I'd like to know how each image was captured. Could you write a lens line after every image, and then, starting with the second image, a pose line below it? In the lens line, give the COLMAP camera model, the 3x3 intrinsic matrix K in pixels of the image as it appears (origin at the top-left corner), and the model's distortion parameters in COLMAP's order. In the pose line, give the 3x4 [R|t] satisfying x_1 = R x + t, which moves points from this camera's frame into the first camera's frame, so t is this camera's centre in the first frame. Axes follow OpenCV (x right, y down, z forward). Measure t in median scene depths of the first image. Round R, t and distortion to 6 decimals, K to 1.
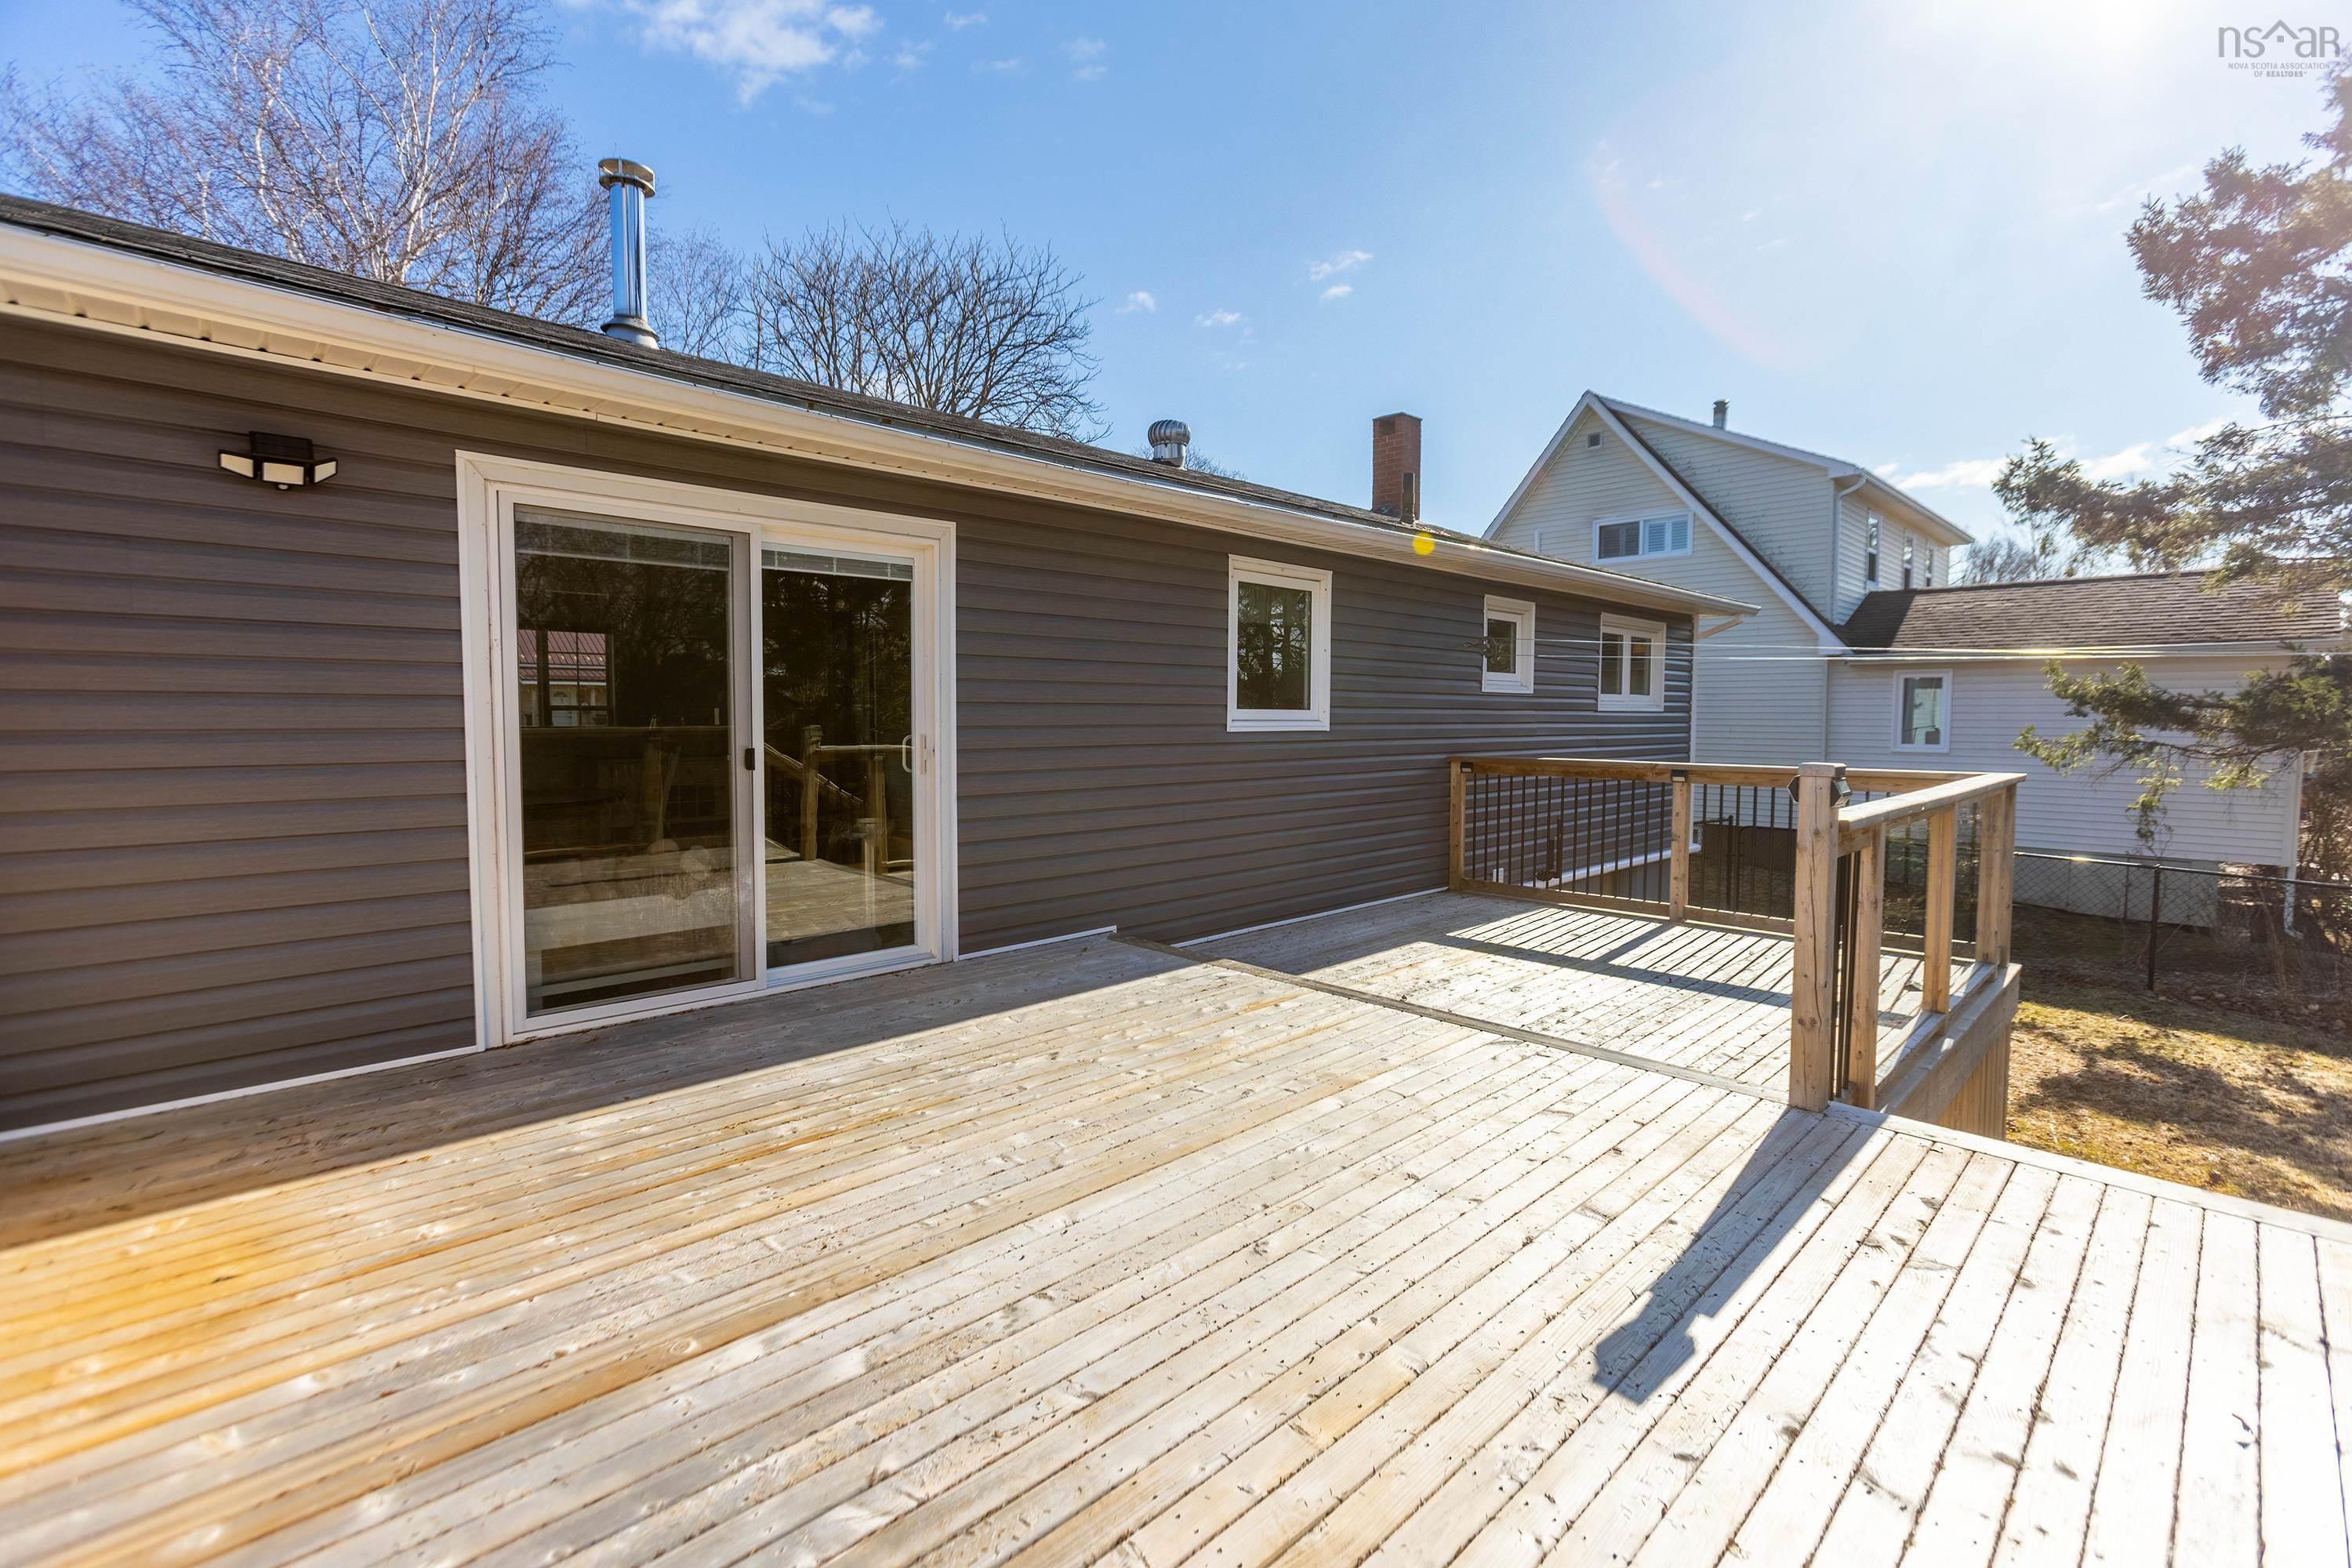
lens RADIAL K [[1040.2, 0, 1169.9], [0, 1040.2, 765.3], [0, 0, 1]] dist [-0.010749, 0.001691]
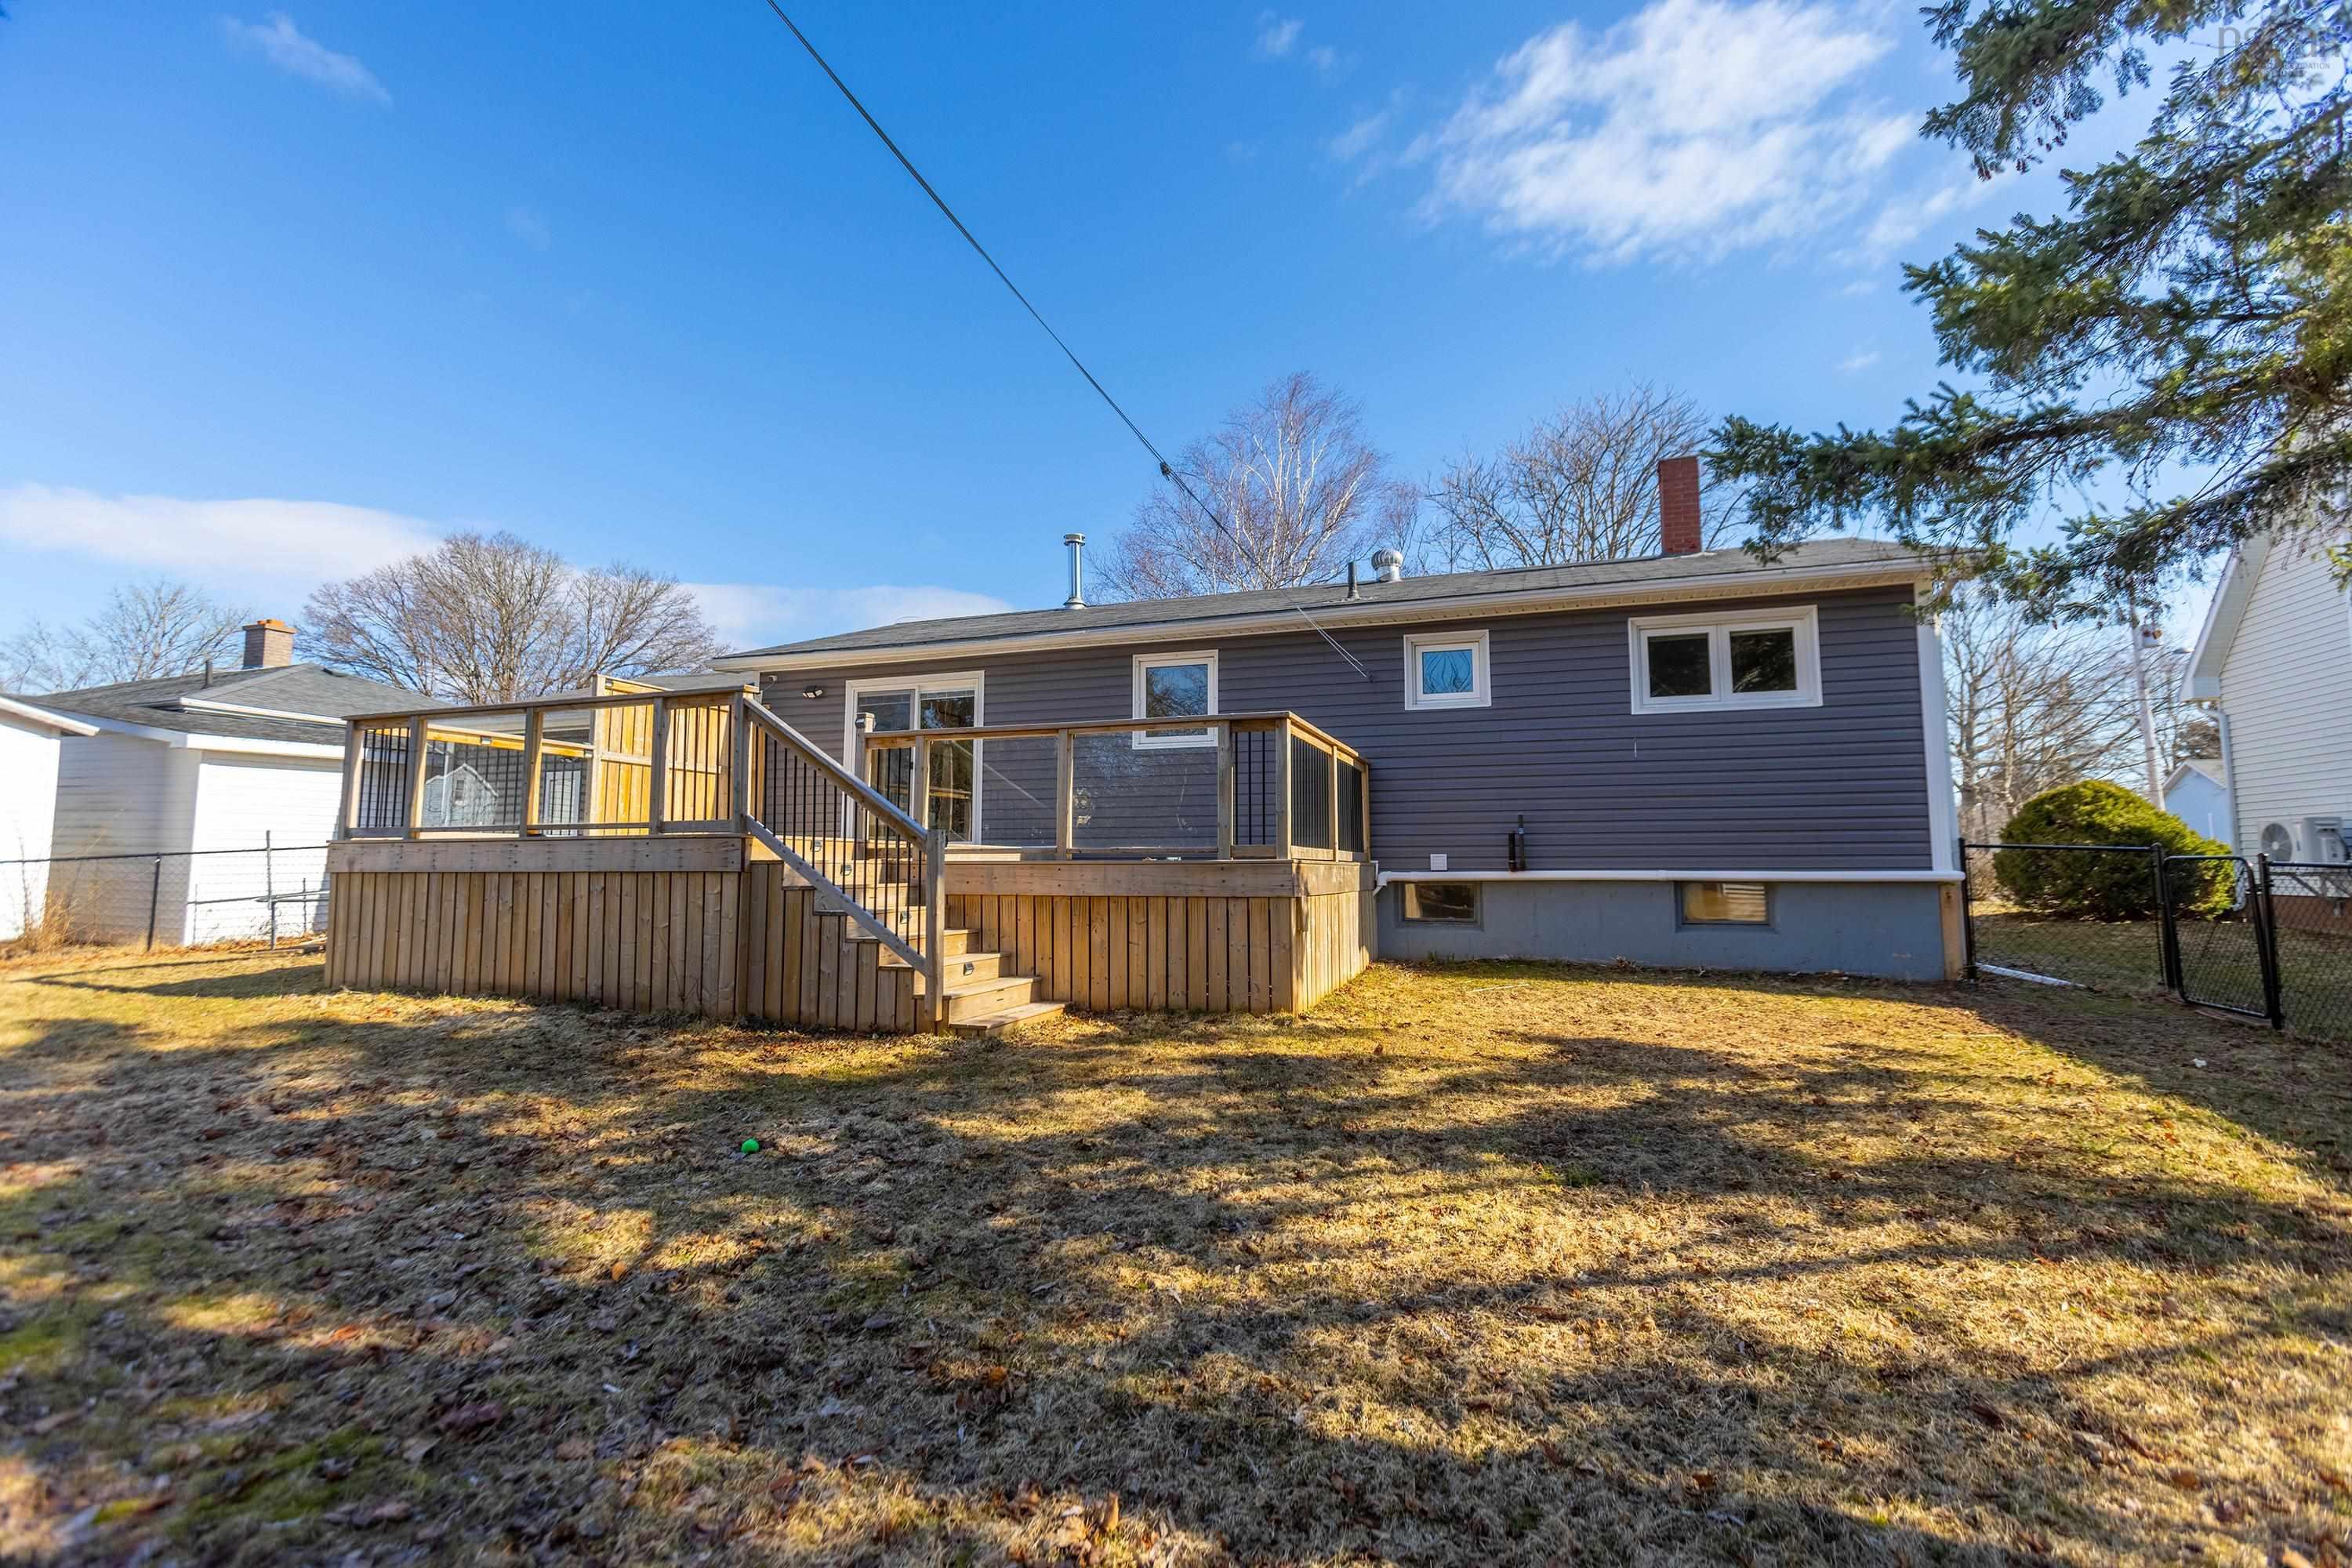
lens RADIAL K [[1040.2, 0, 1165.2], [0, 1040.2, 779.4], [0, 0, 1]] dist [-0.010749, 0.001691]
pose [[0.395401, -0.069495, -0.915876, 1.113056], [-0.057500, 0.993305, -0.100194, 0.125941], [0.916707, 0.092280, 0.388758, 0.220654]]
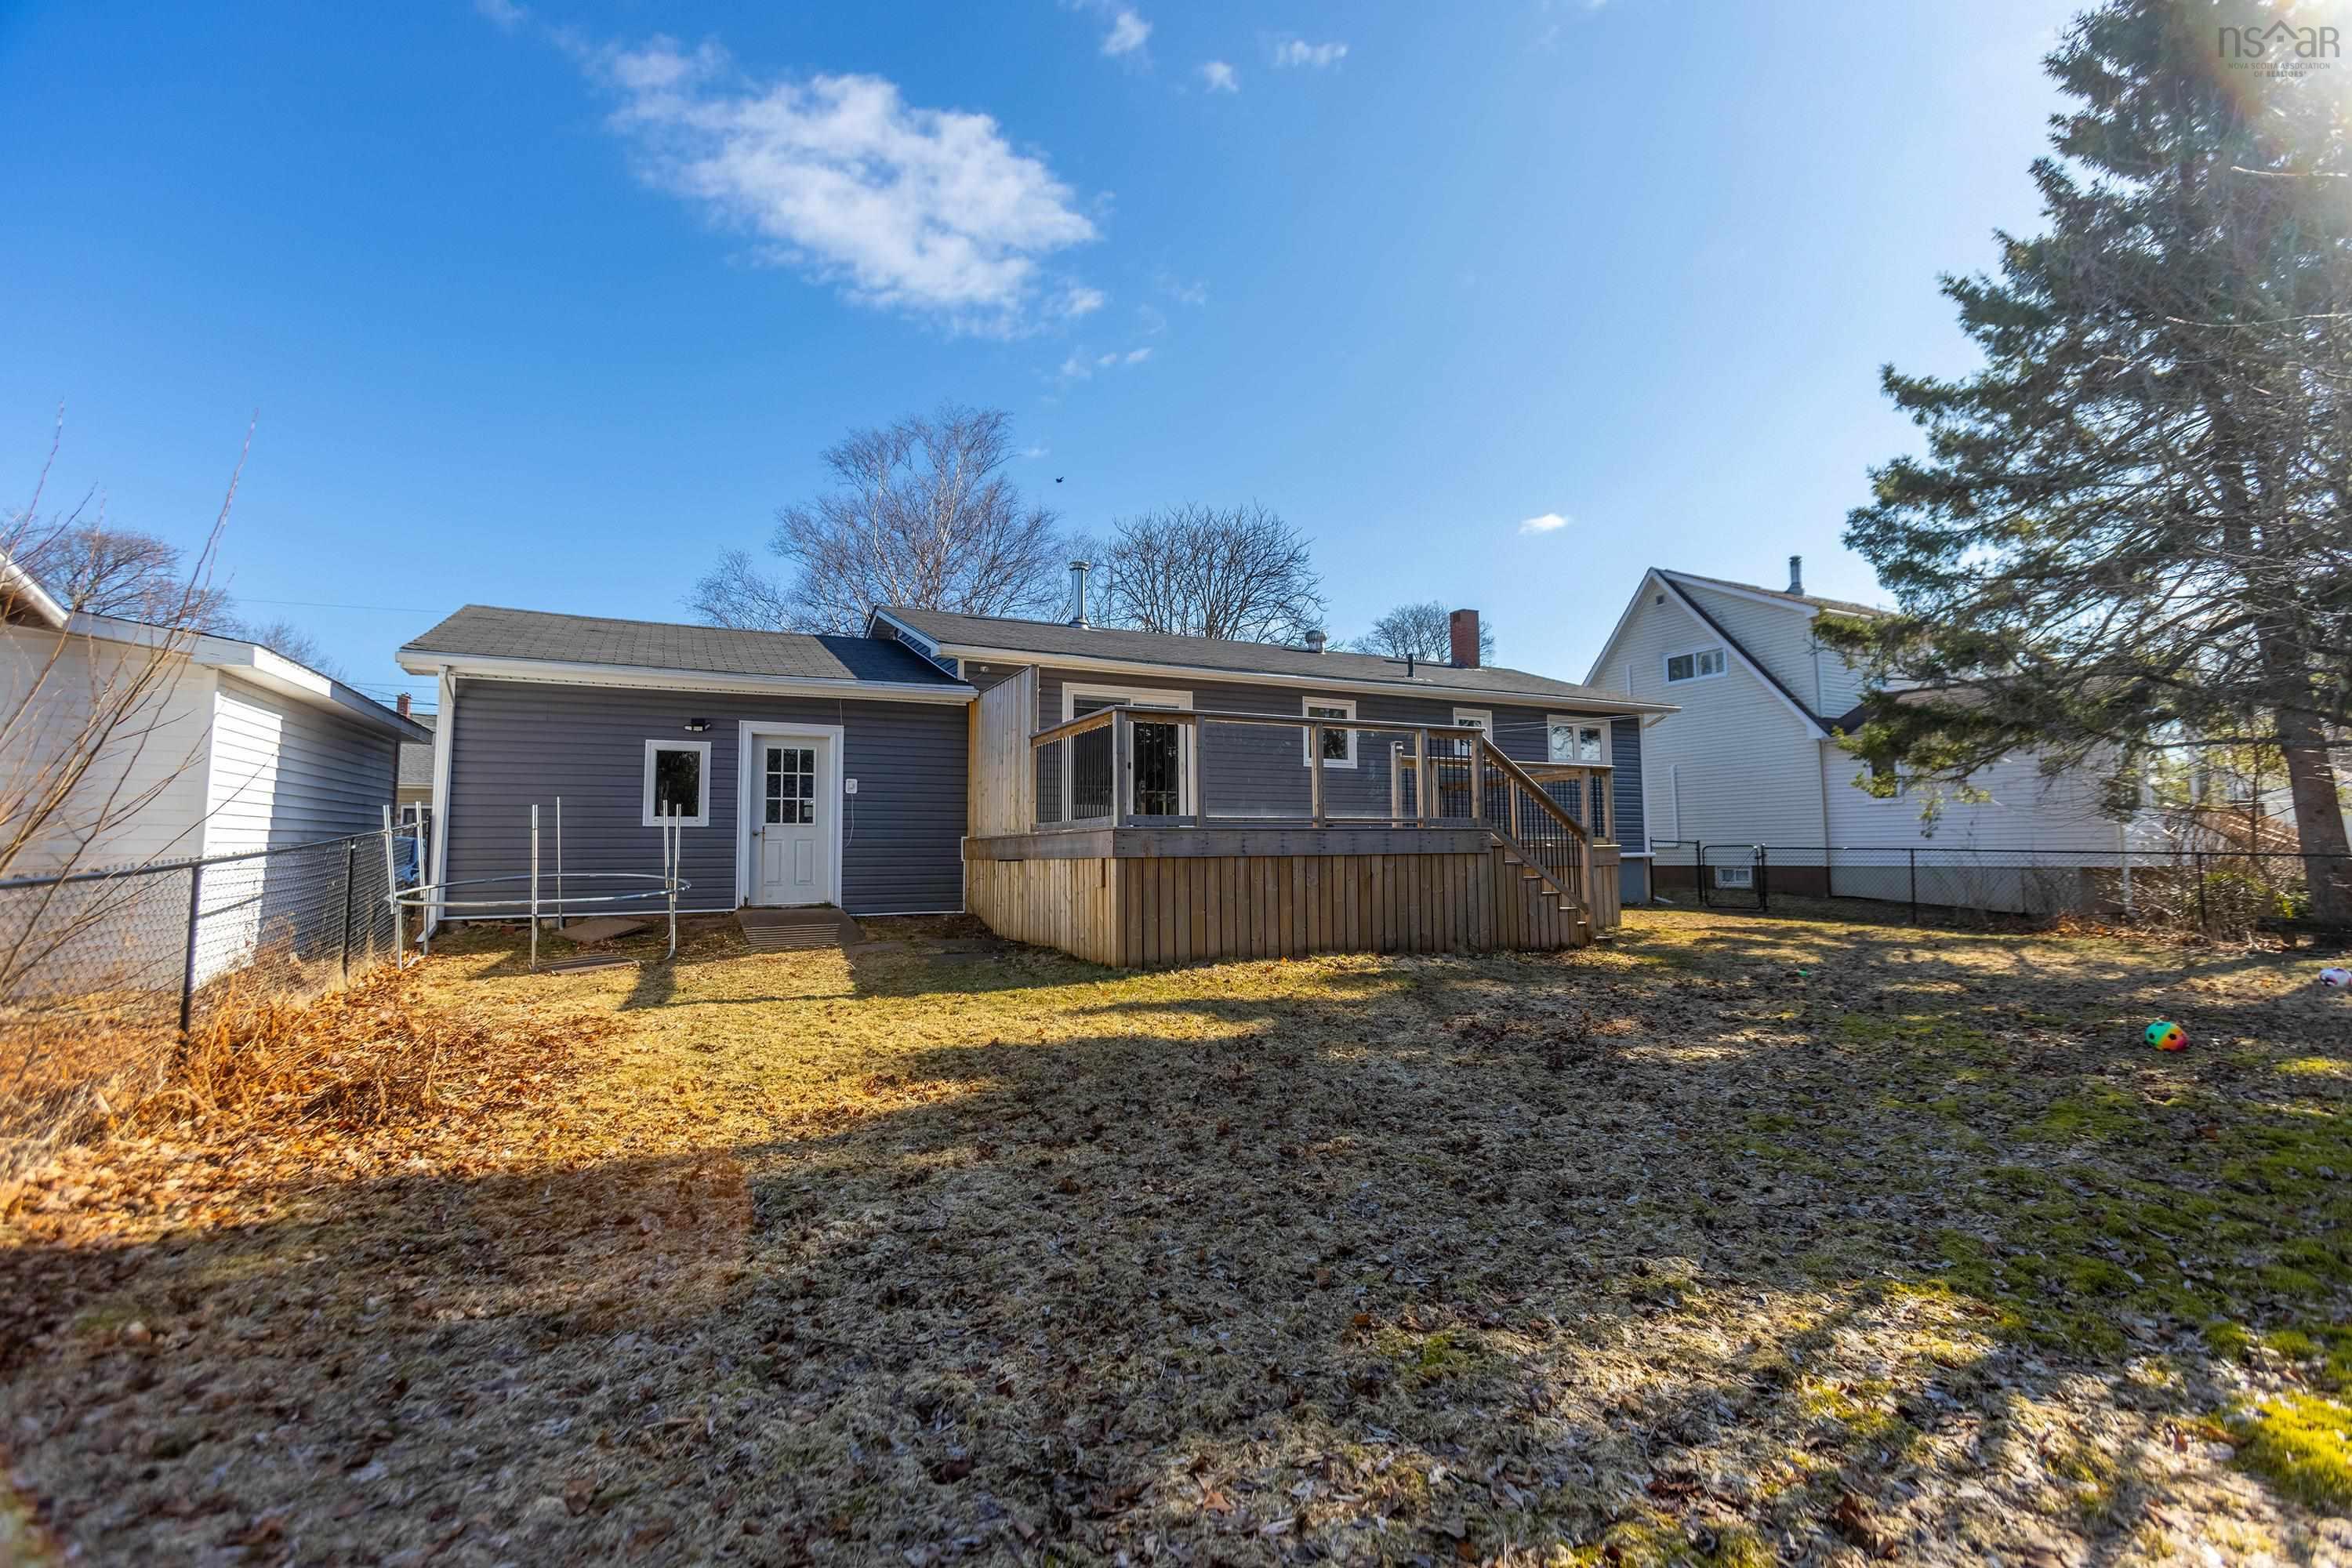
lens RADIAL K [[1040.2, 0, 1185.4], [0, 1040.2, 777.5], [0, 0, 1]] dist [-0.010749, 0.001691]
pose [[0.960712, -0.033655, -0.275497, 0.296317], [-0.001283, 0.992072, -0.125667, 0.194822], [0.277543, 0.121084, 0.953052, -0.916467]]
